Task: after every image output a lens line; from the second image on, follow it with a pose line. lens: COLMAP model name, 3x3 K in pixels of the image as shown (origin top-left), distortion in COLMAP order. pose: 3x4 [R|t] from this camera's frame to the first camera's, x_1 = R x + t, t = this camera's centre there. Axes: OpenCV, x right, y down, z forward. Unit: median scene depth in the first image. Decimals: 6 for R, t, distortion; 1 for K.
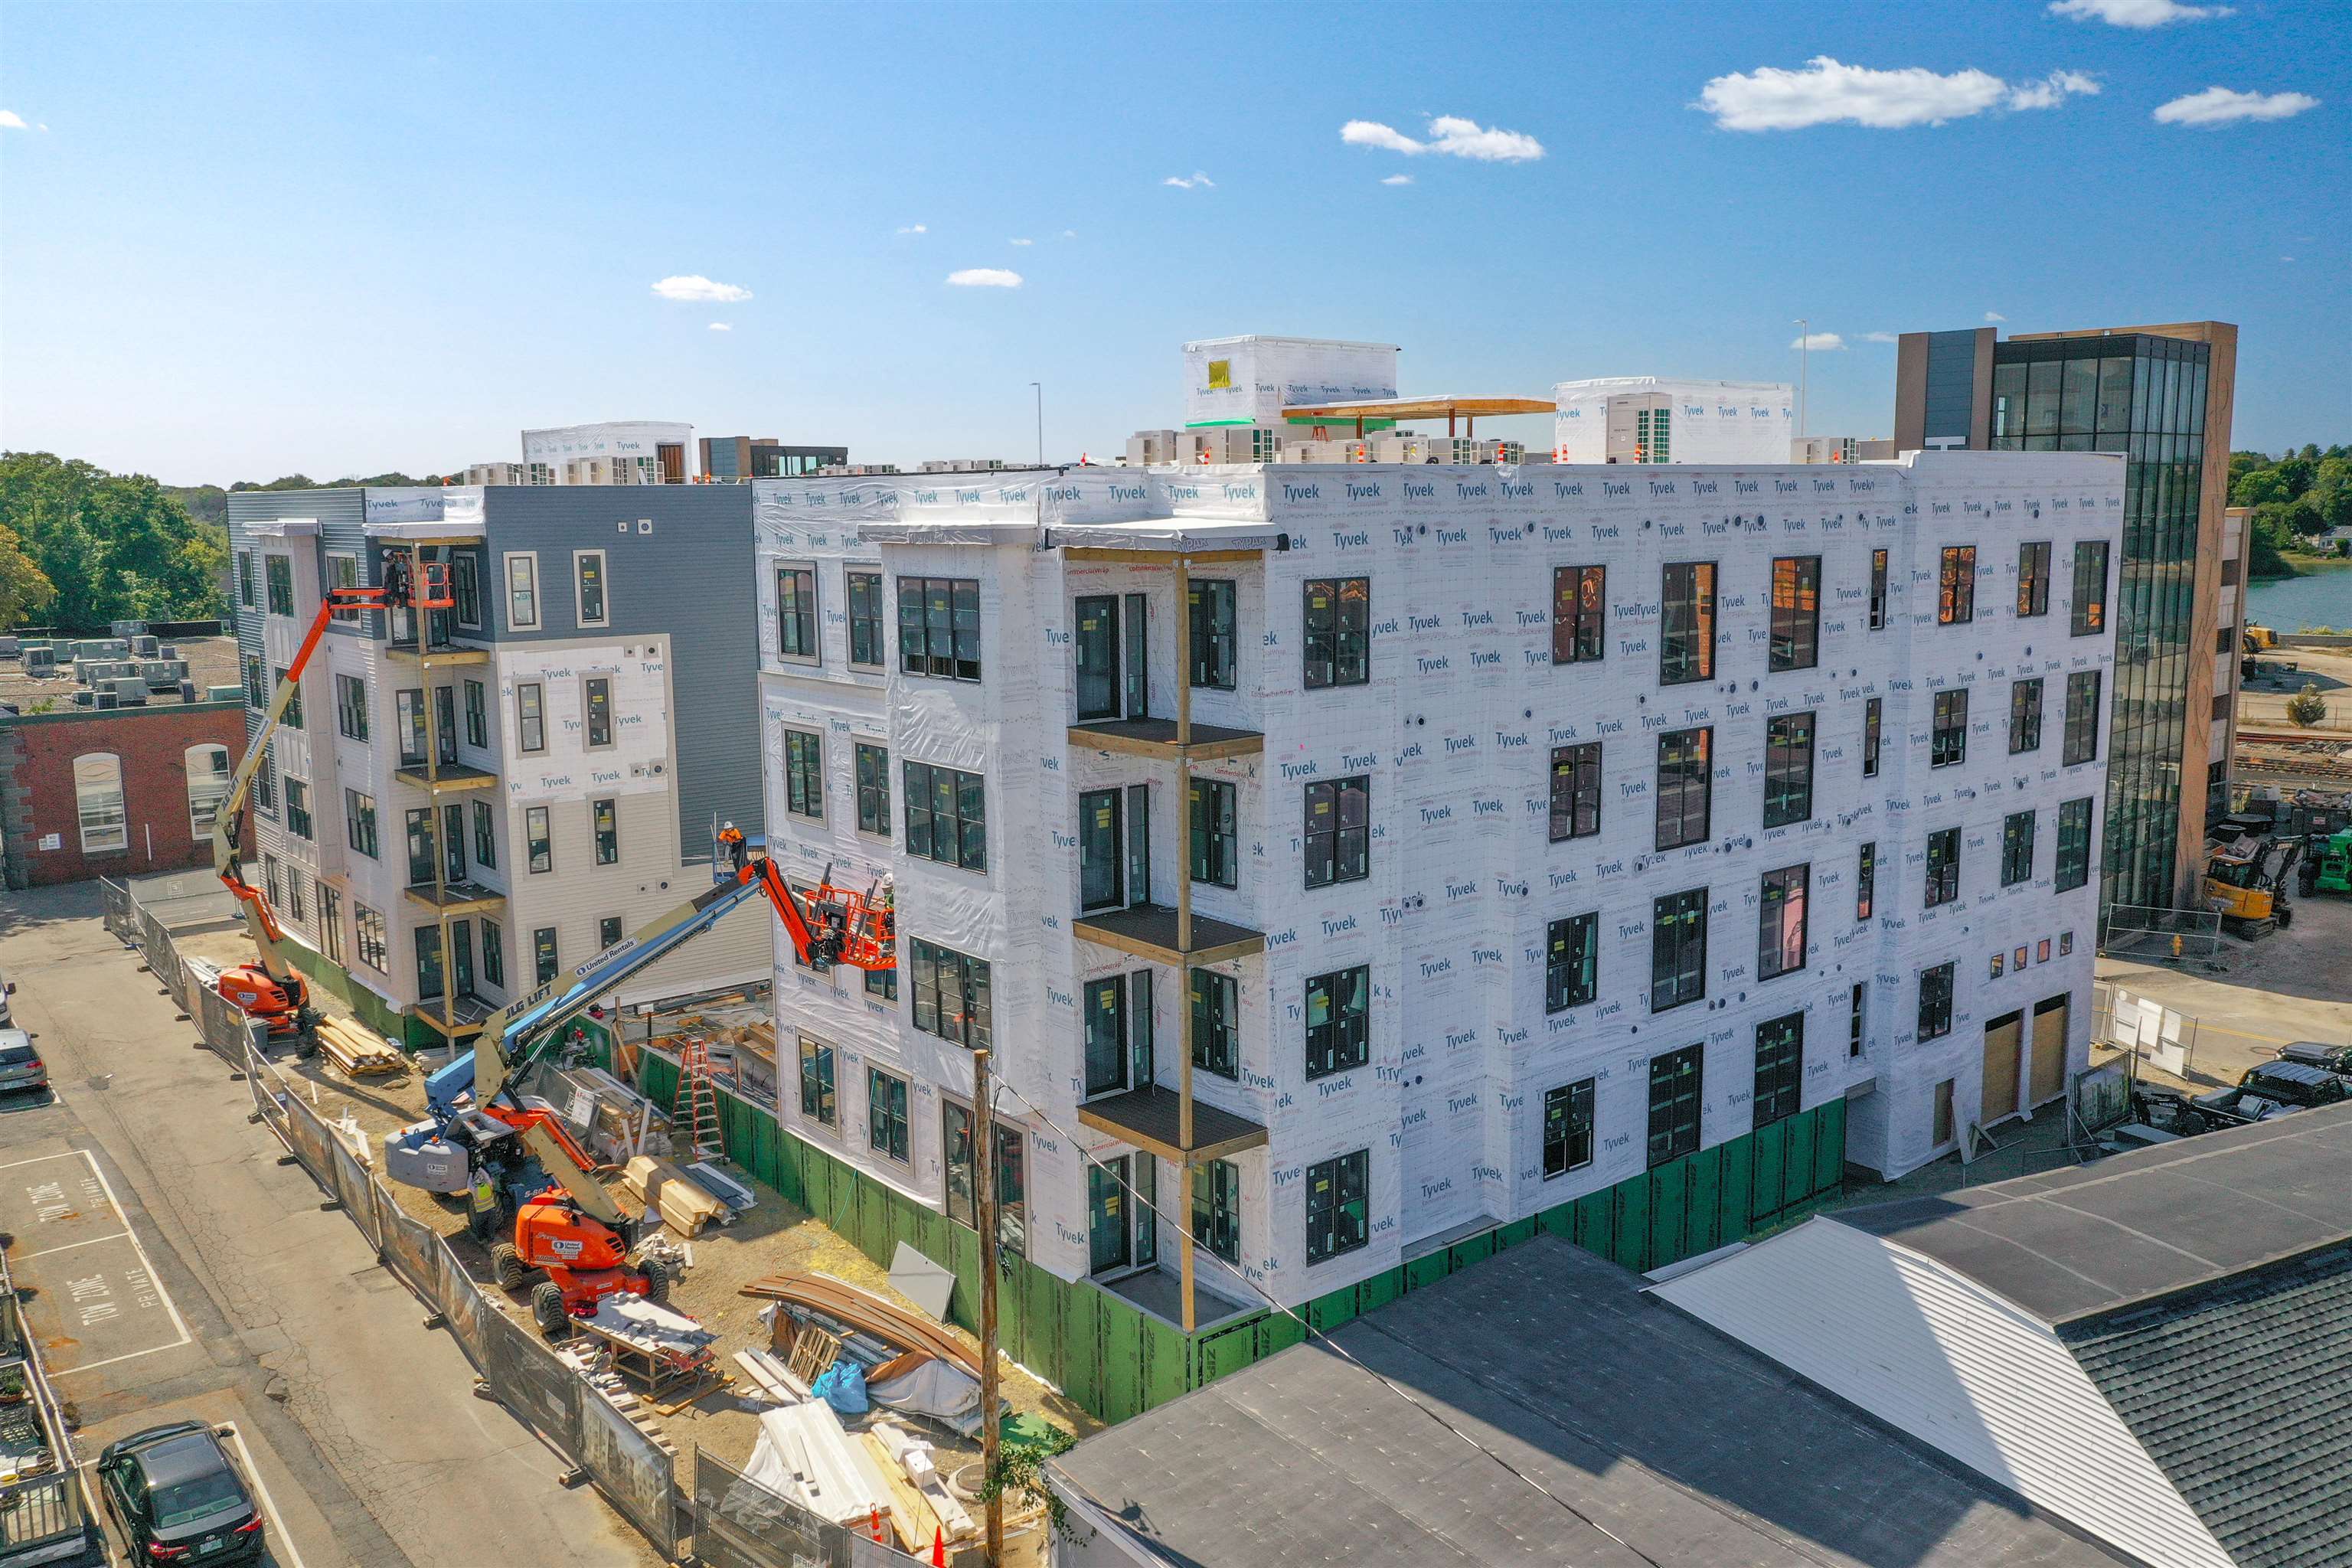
lens RADIAL K [[1852.6, 0, 1176.0], [0, 1852.6, 784.0], [0, 0, 1]] dist [-0.002498, -0.000151]
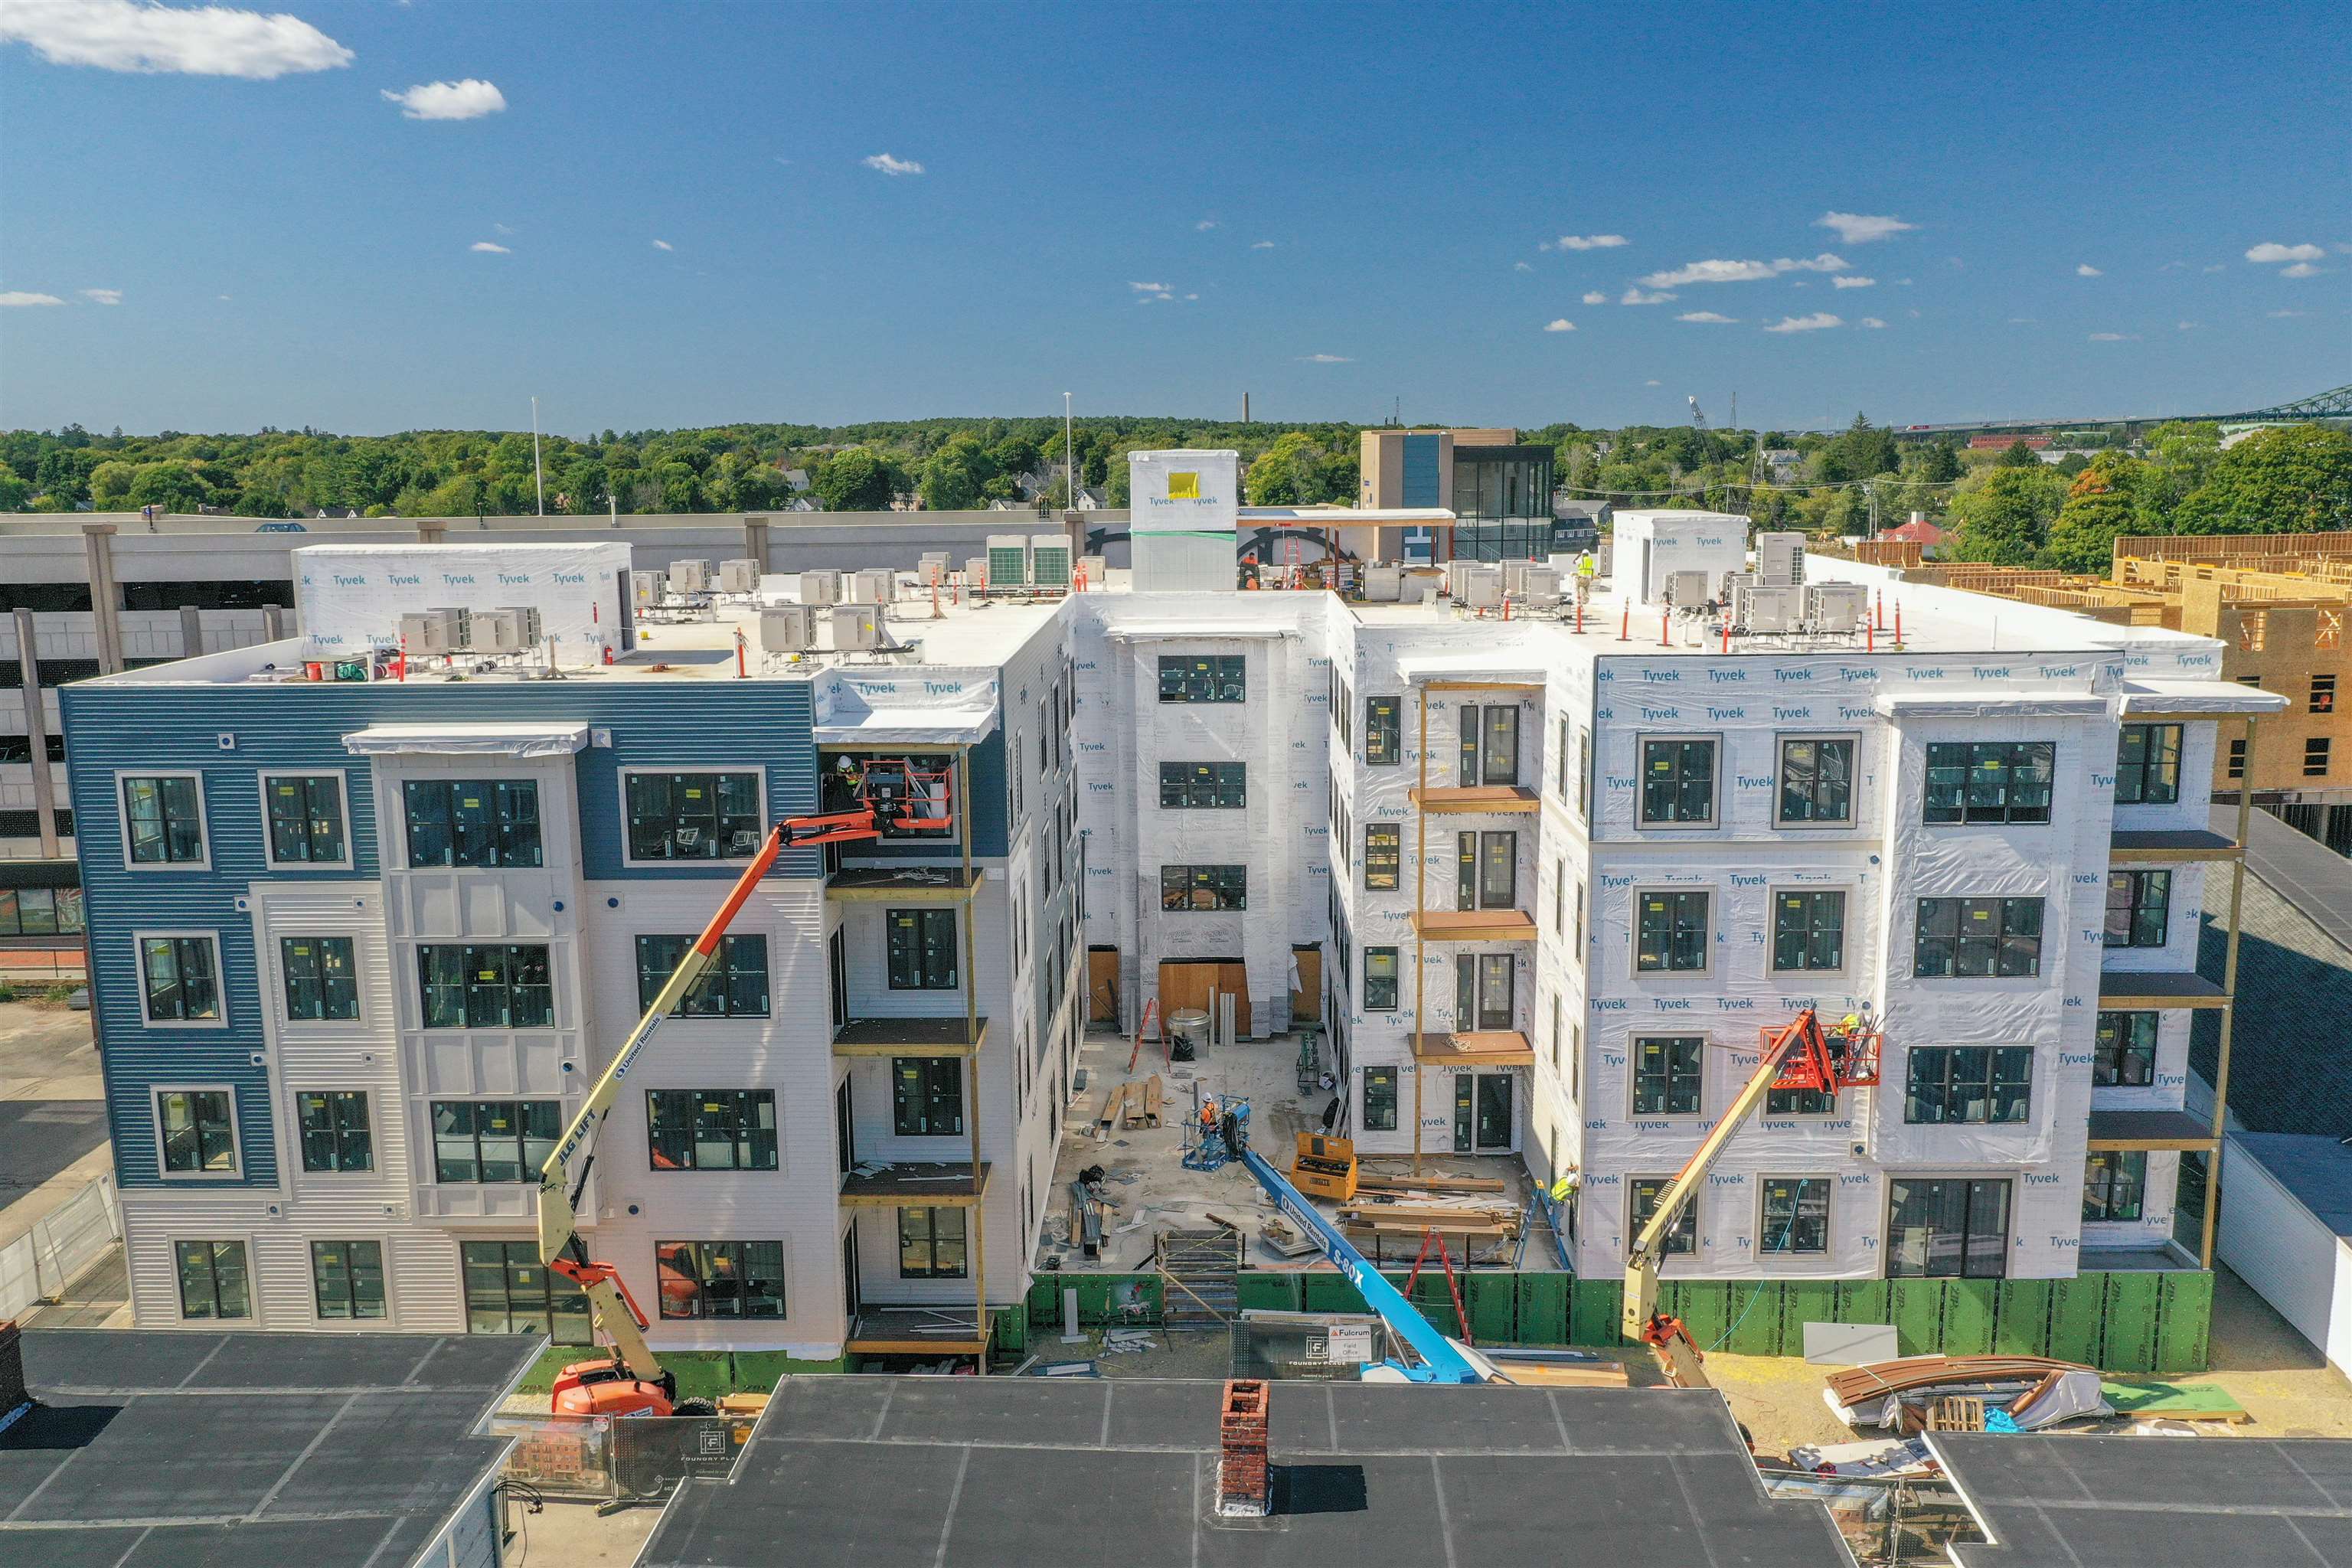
lens RADIAL K [[1885.5, 0, 1176.0], [0, 1885.5, 784.0], [0, 0, 1]] dist [-0.002316, -0.000840]
pose [[0.653104, -0.125602, 0.746779, -1.252993], [0.119142, 0.990910, 0.062466, -0.201650], [-0.747837, 0.048176, 0.662132, 0.528606]]
